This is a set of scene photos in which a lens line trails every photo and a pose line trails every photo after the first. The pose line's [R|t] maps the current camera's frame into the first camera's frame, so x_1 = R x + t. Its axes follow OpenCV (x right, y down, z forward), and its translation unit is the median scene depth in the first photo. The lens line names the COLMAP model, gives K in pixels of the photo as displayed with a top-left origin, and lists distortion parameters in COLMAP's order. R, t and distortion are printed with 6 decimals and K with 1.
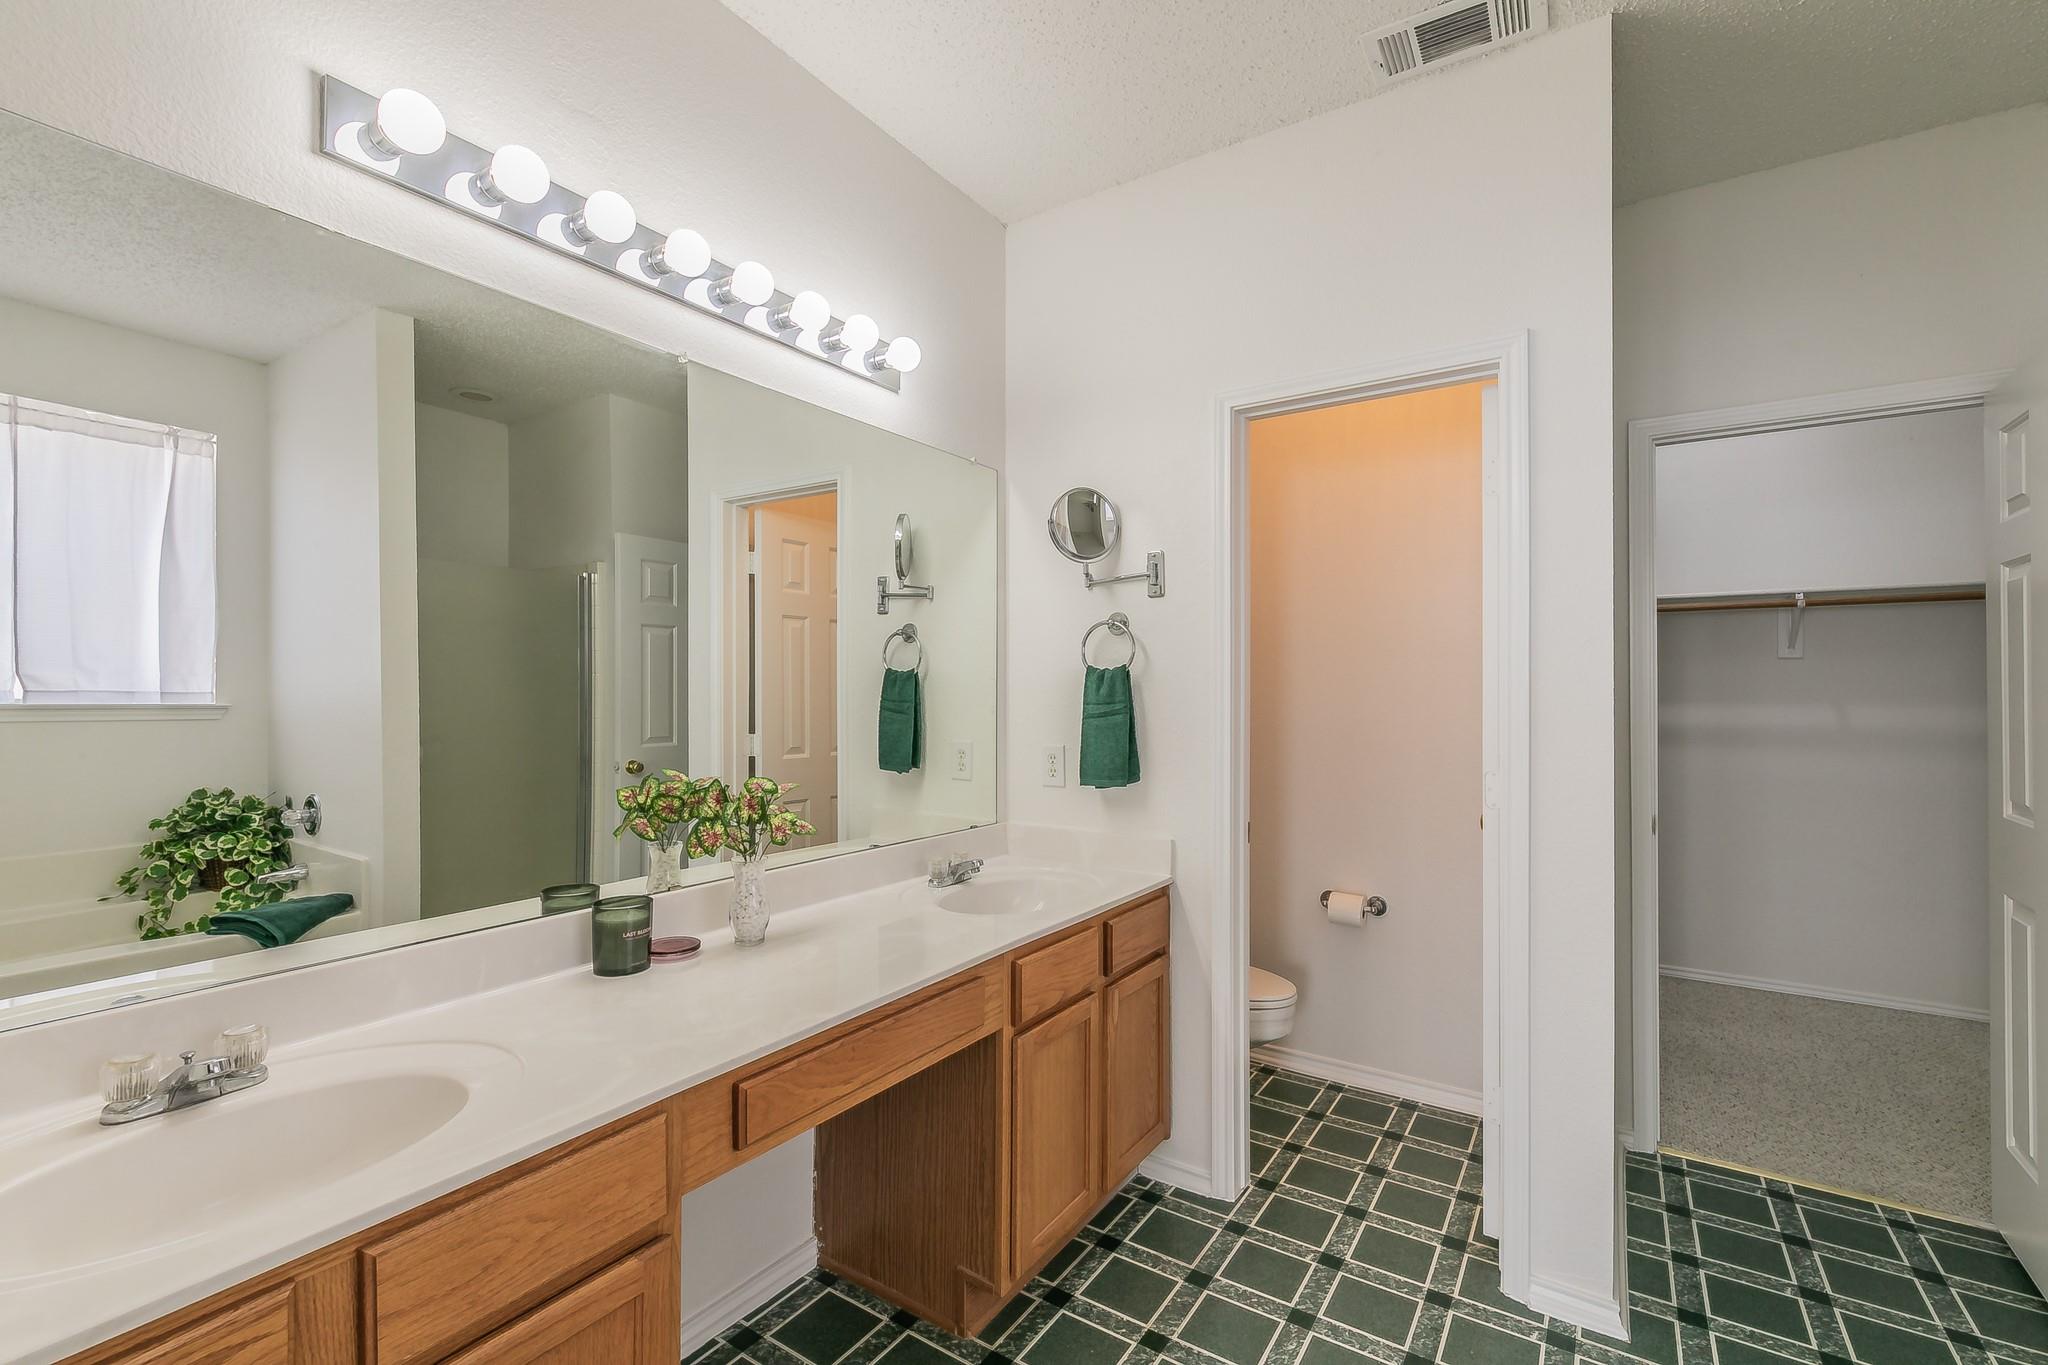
lens RADIAL K [[888.9, 0, 1038.5], [0, 888.9, 686.3], [0, 0, 1]] dist [0.001457, 0.000553]
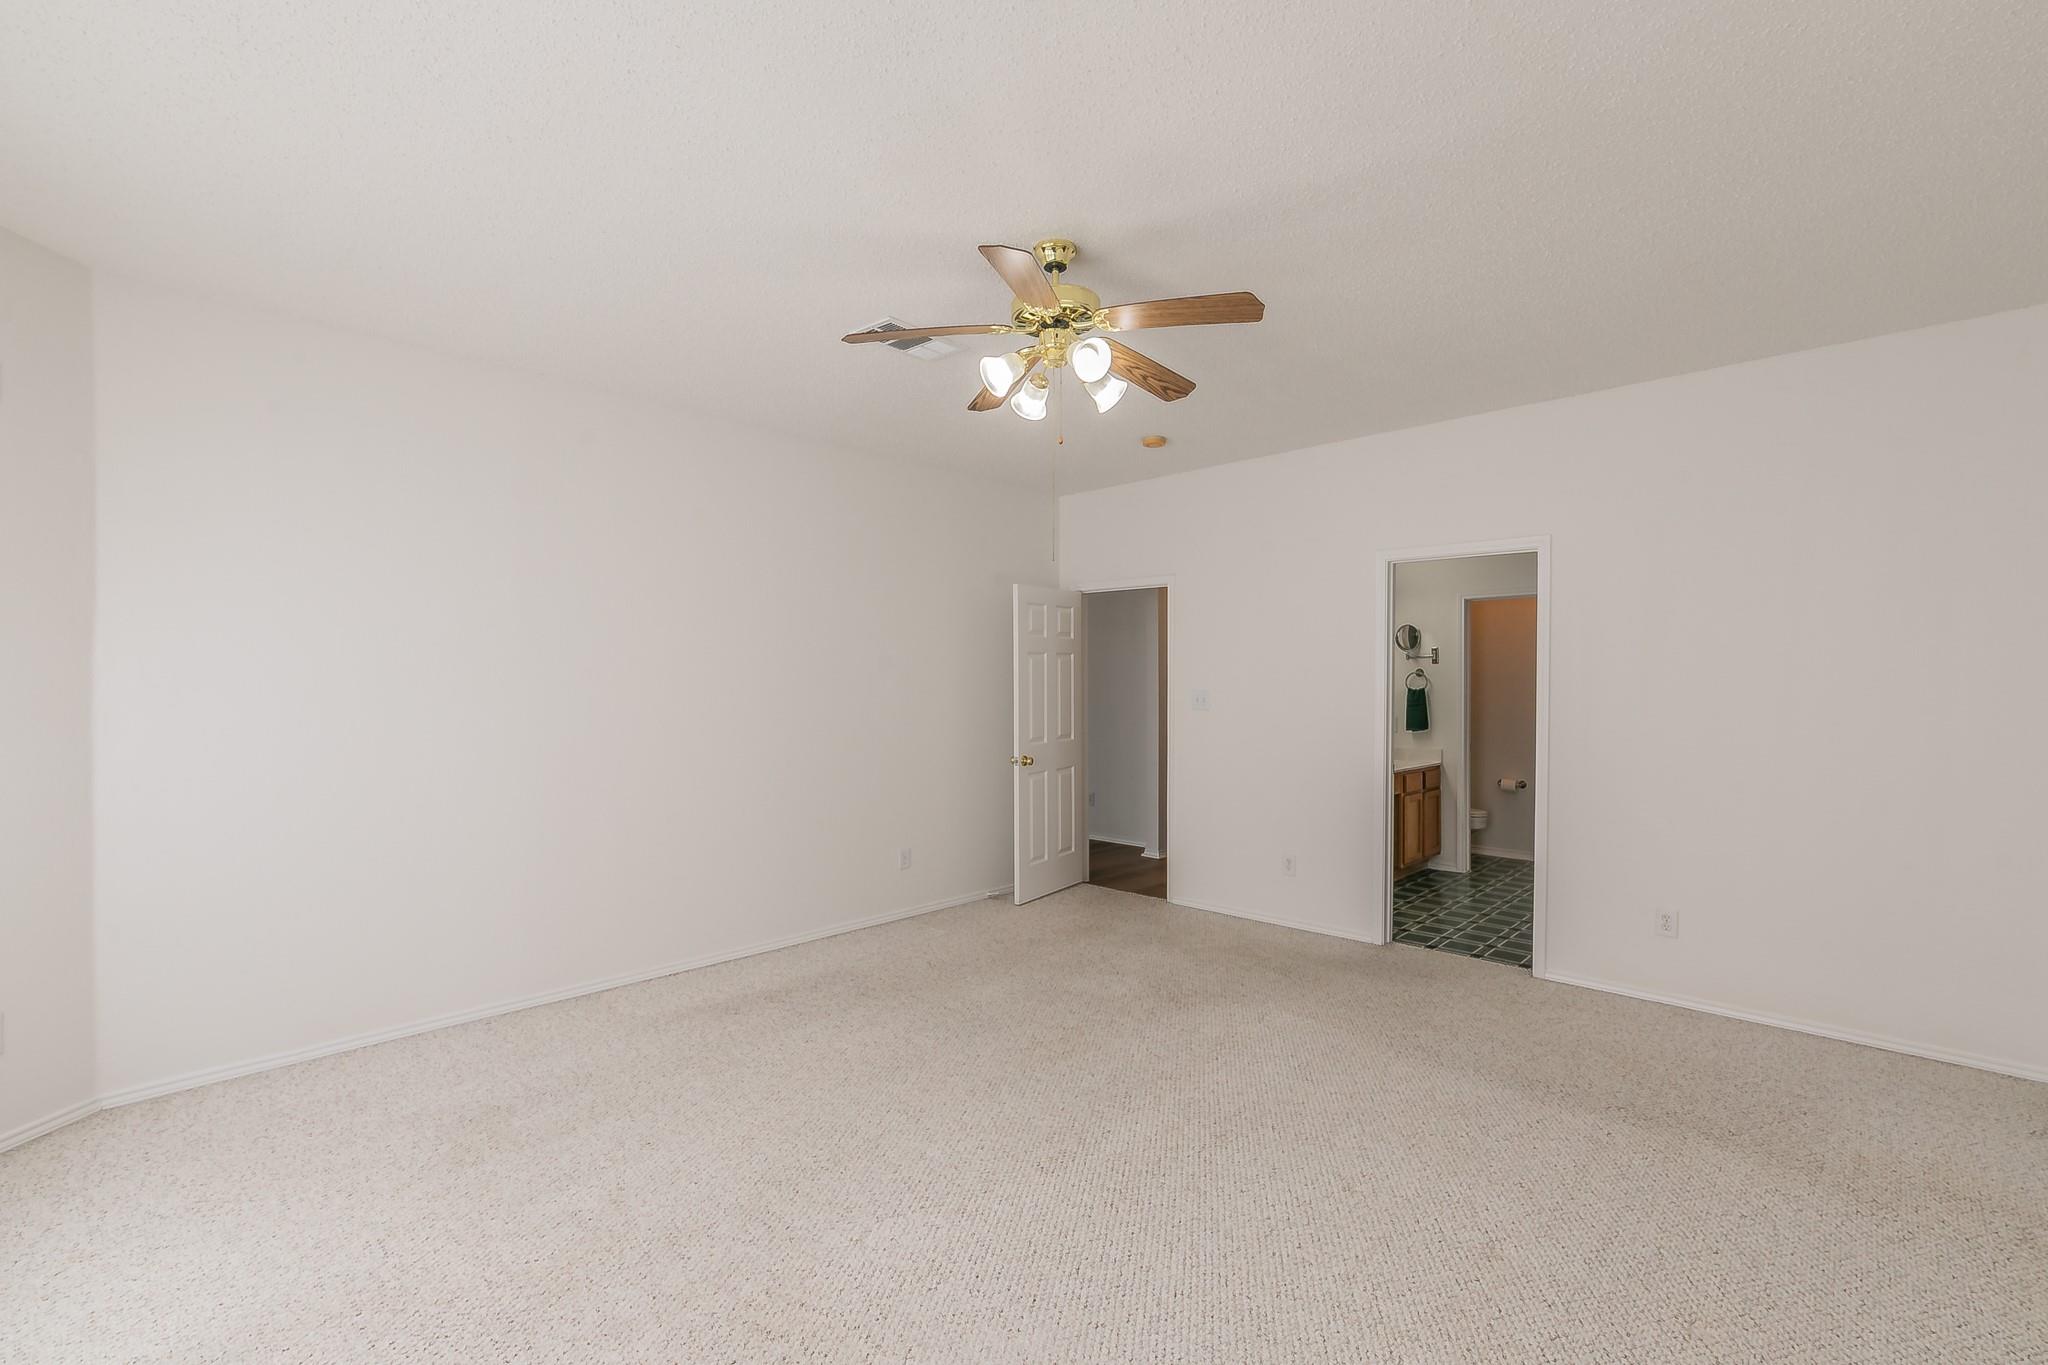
lens RADIAL K [[888.9, 0, 1028.6], [0, 888.9, 677.1], [0, 0, 1]] dist [0.001457, 0.000553]
pose [[0.983710, 0.006773, -0.179634, -0.959933], [-0.006528, 0.999977, 0.001957, -0.084719], [0.179643, -0.000752, 0.983732, -3.058777]]
